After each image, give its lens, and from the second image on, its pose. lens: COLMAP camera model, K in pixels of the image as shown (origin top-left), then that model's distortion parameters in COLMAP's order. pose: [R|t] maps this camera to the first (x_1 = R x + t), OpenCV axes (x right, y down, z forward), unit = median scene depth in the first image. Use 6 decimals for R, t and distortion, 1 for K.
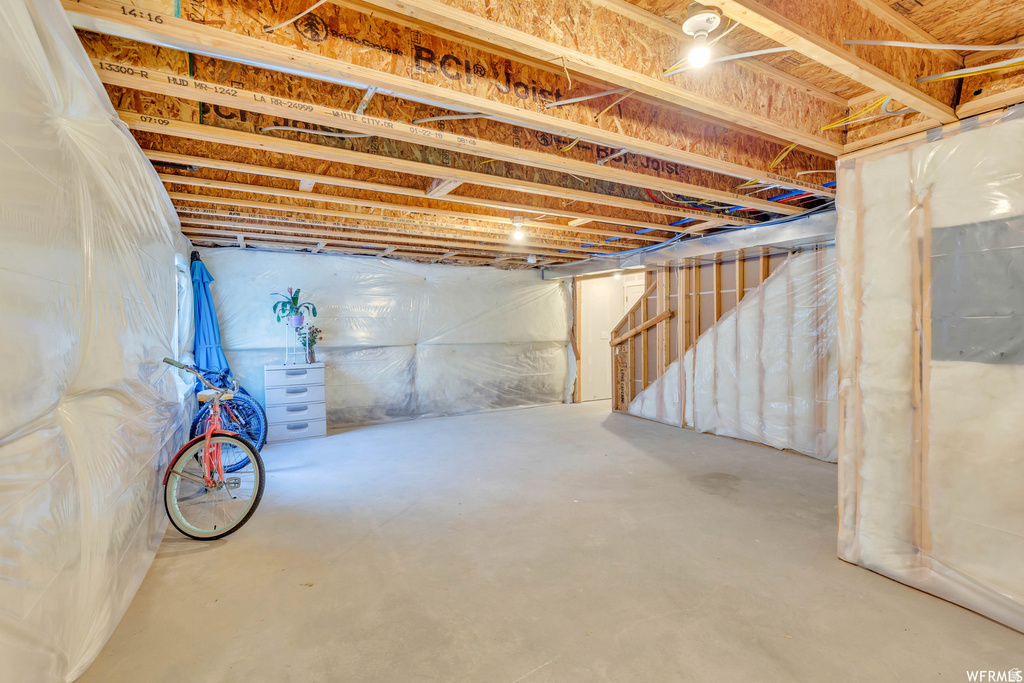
lens RADIAL K [[468.4, 0, 506.7], [0, 468.4, 329.4], [0, 0, 1]] dist [0.003743, 0.000127]
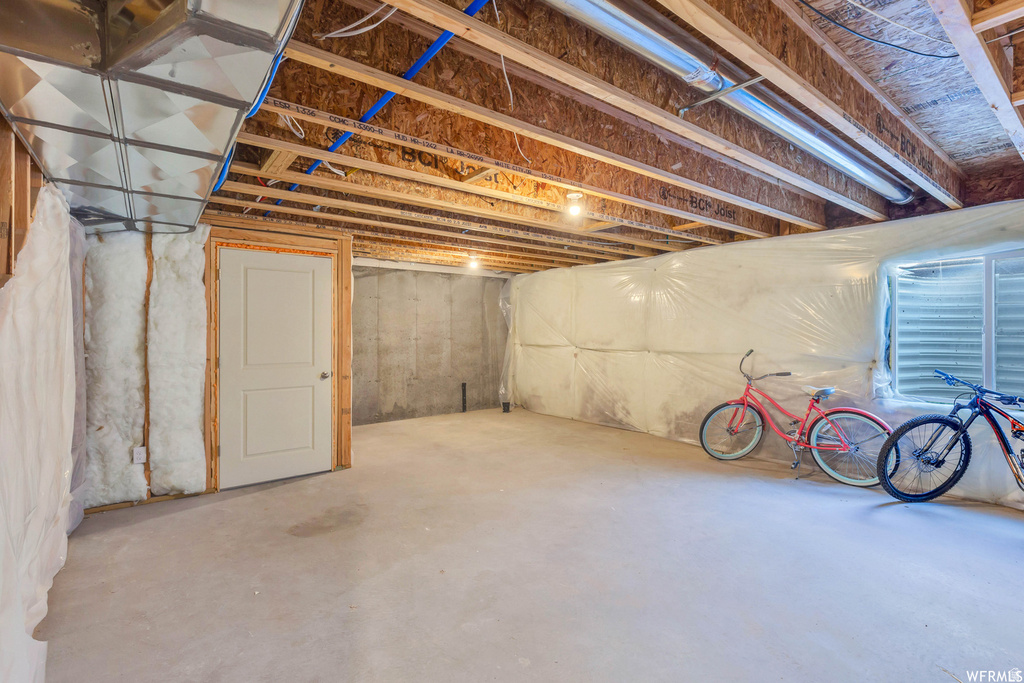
lens RADIAL K [[468.4, 0, 506.7], [0, 468.4, 329.4], [0, 0, 1]] dist [0.003743, 0.000127]
pose [[-0.990222, 0.004329, -0.139433, 0.263395], [0.004466, 0.999990, -0.000670, -0.008346], [0.139429, -0.001286, -0.990231, 1.909852]]
